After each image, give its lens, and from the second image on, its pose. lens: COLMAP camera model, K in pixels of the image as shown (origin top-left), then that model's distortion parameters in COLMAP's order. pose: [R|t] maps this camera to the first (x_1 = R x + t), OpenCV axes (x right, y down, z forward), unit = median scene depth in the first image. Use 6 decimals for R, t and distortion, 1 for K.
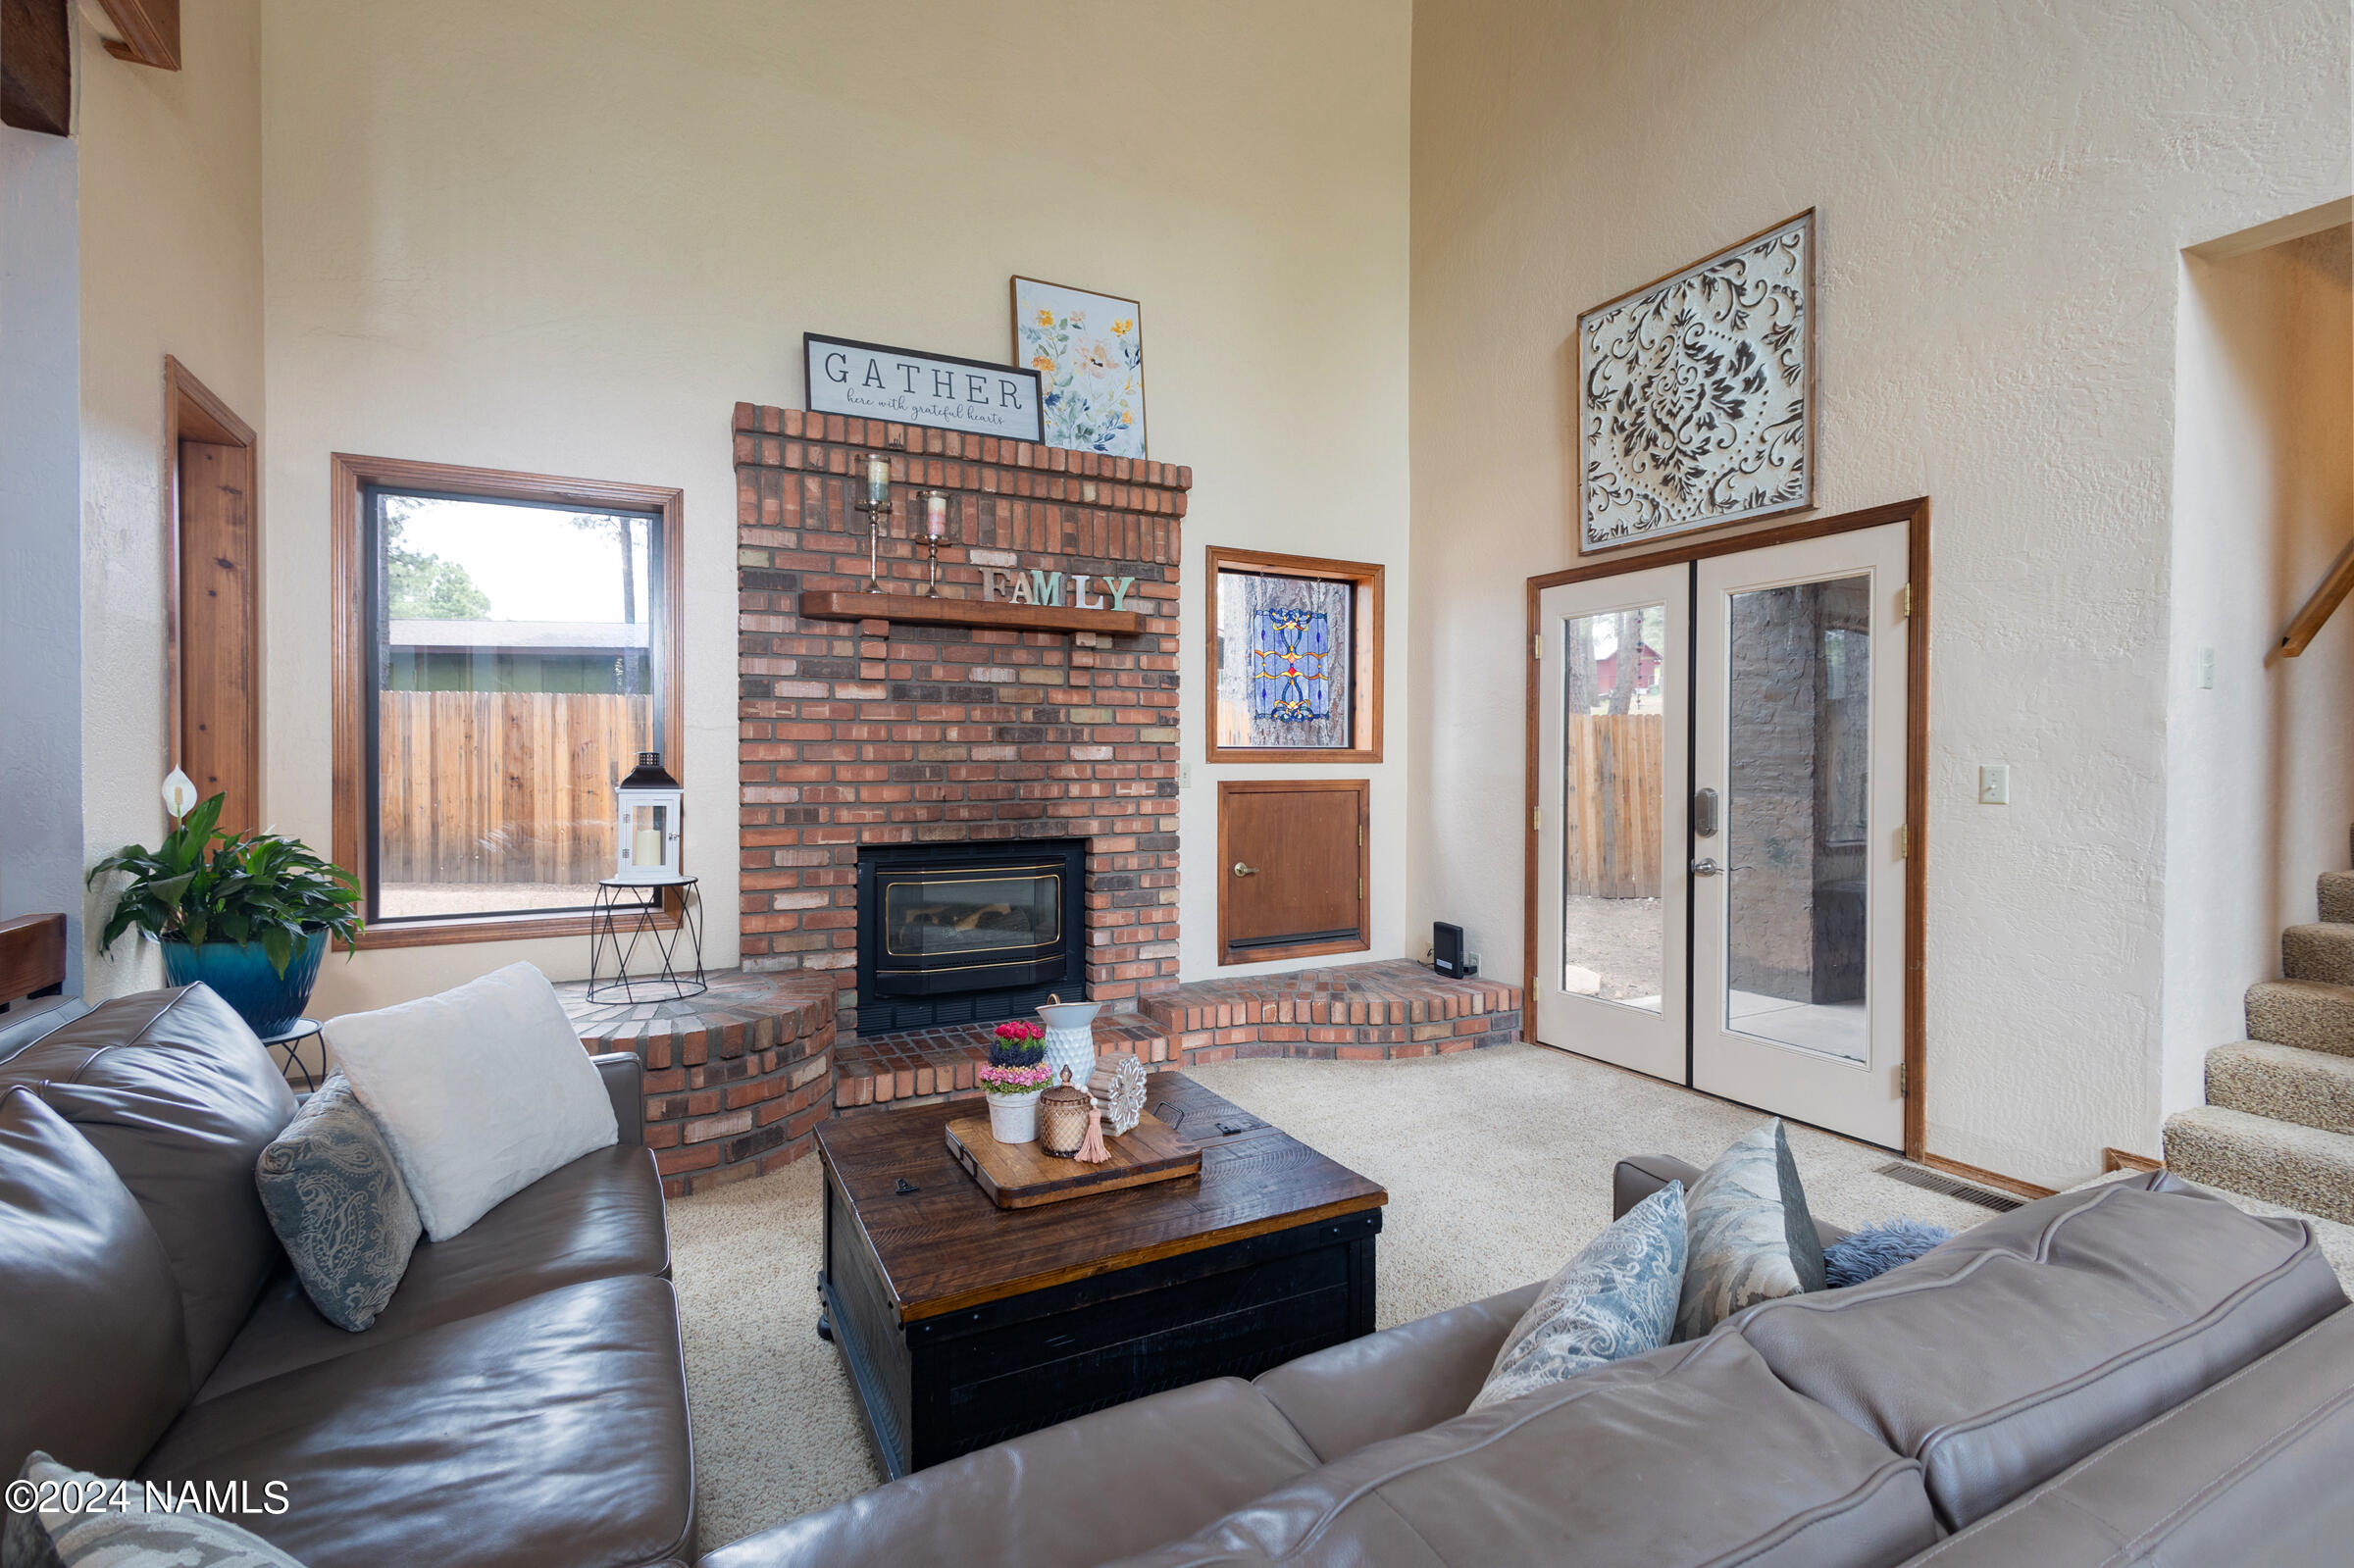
lens RADIAL K [[1084.1, 0, 1177.0], [0, 1084.1, 784.0], [0, 0, 1]] dist [0.002970, 0.000256]
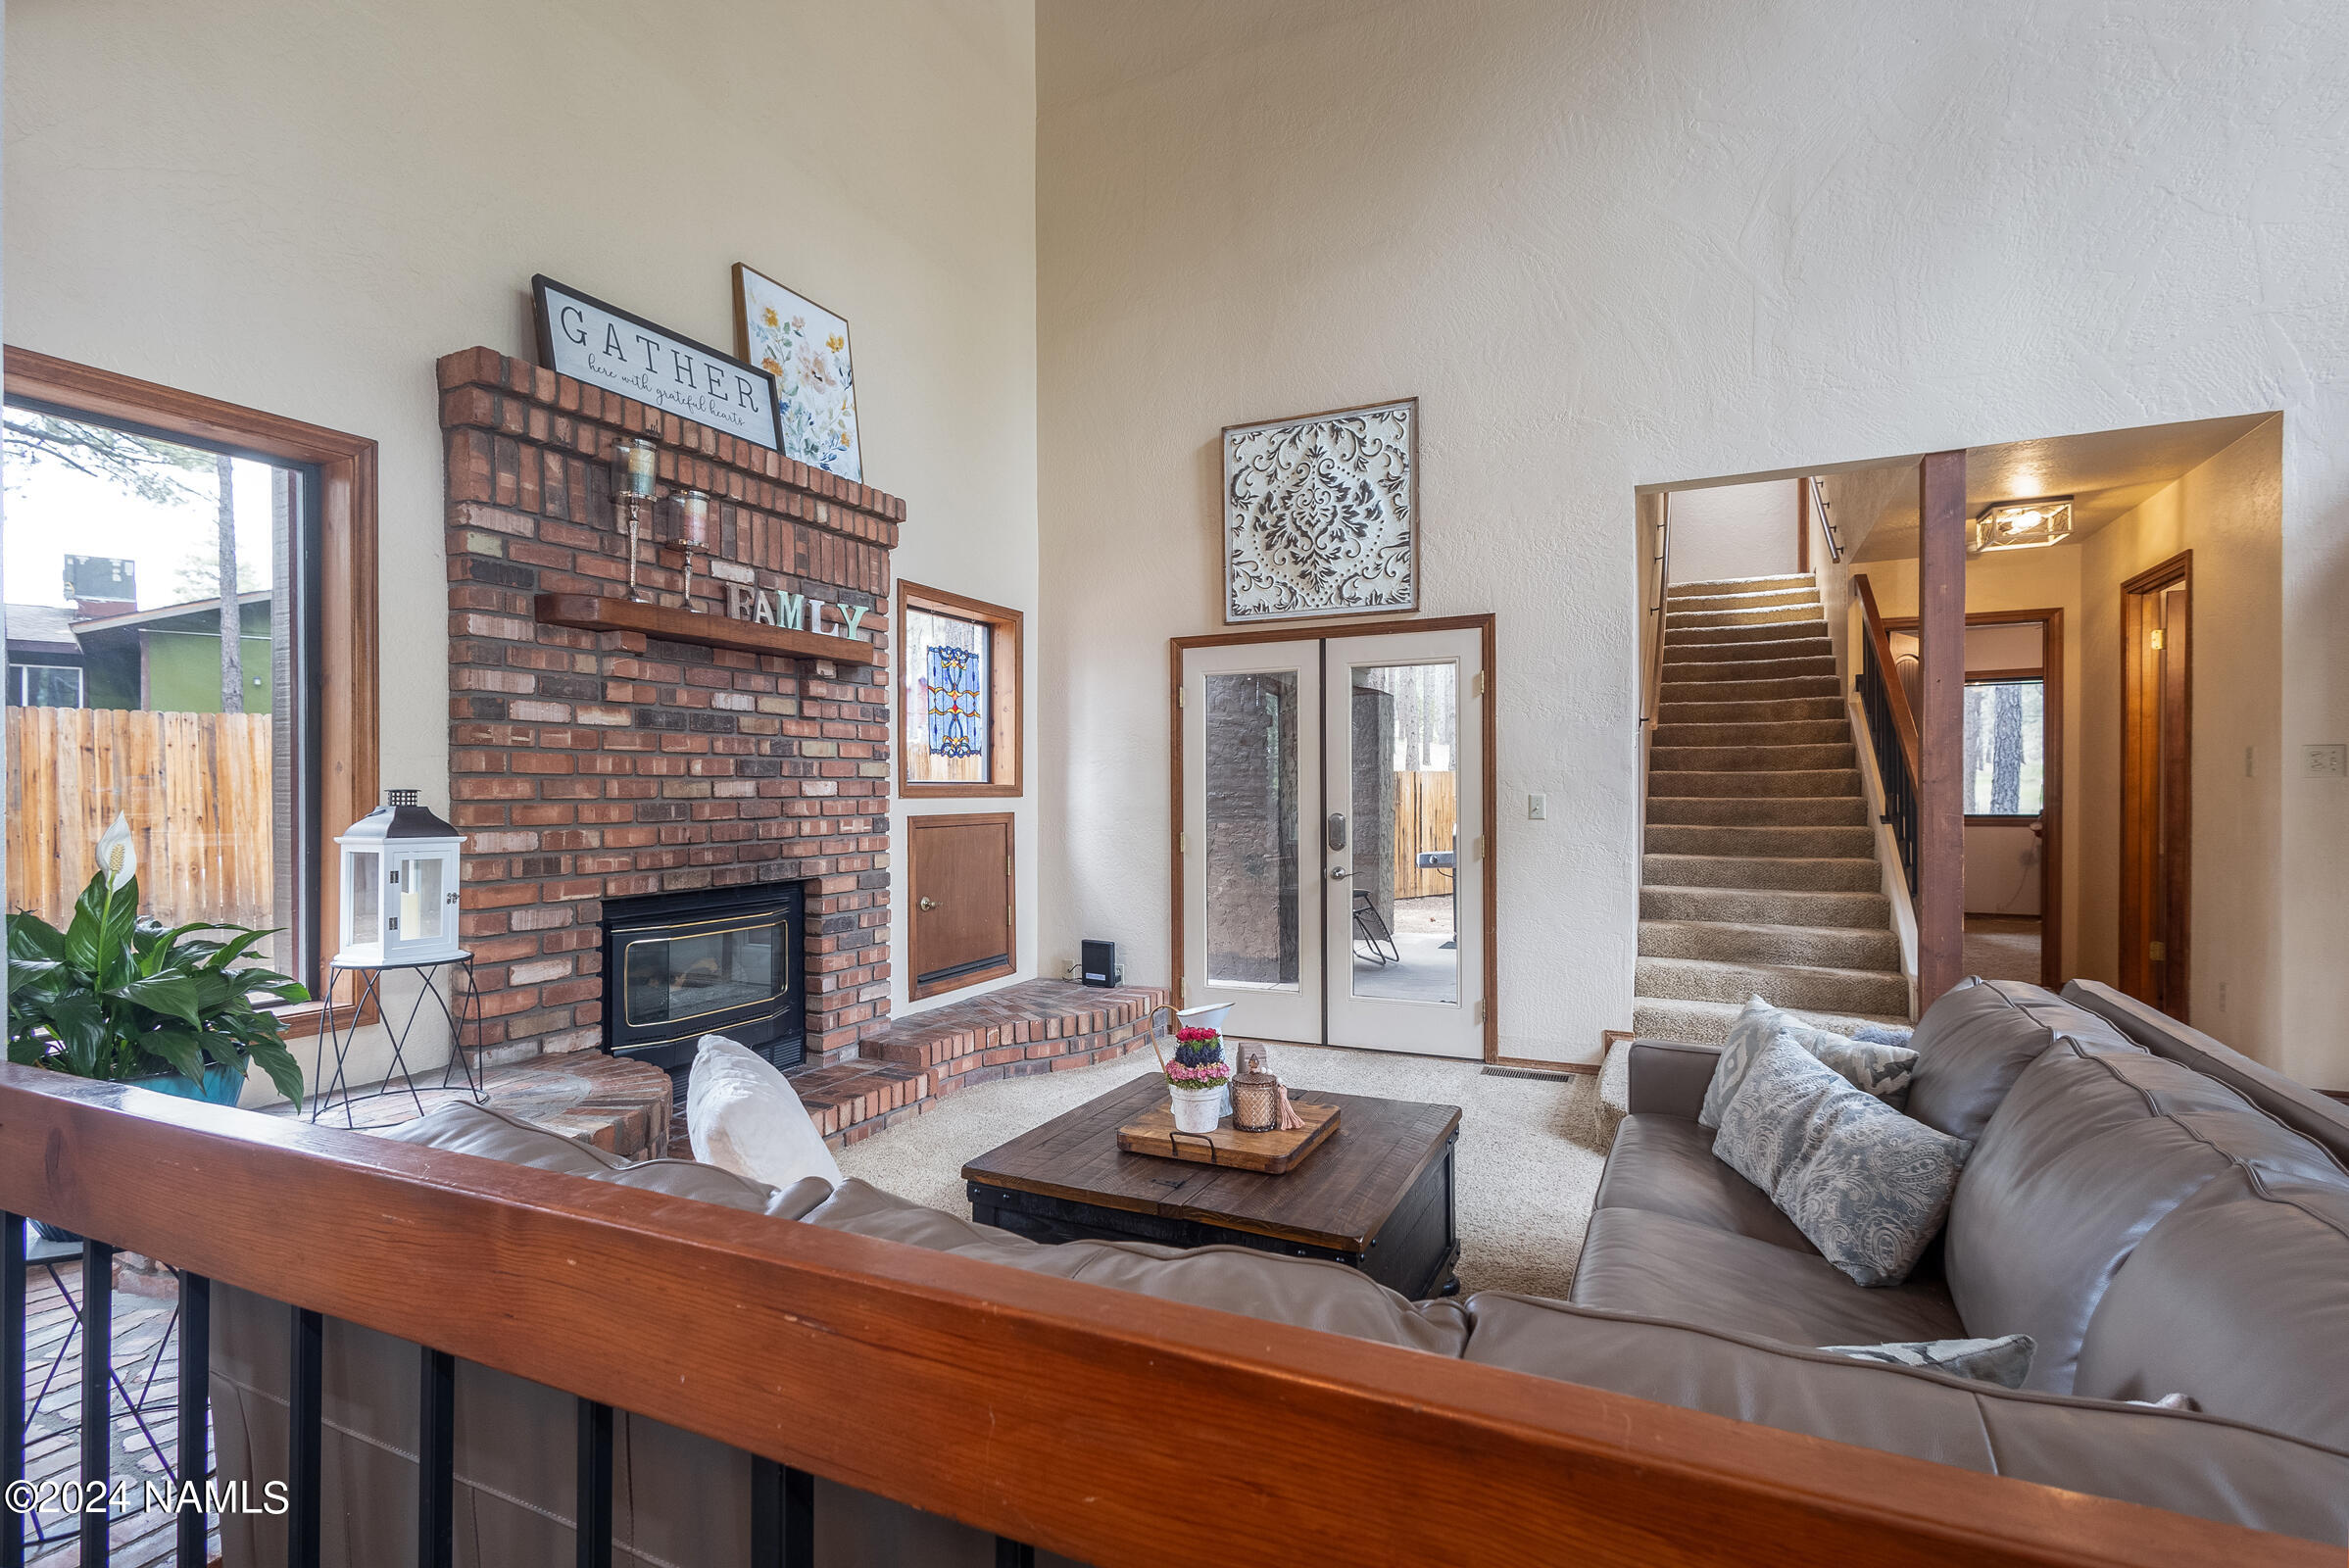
lens RADIAL K [[1126.2, 0, 1154.1], [0, 1126.2, 808.0], [0, 0, 1]] dist [0.002501, 0.000216]
pose [[0.795465, -0.014049, 0.605836, -0.471676], [0.019853, 0.999799, -0.002882, -0.003030], [-0.605674, 0.014320, 0.795584, 0.047173]]
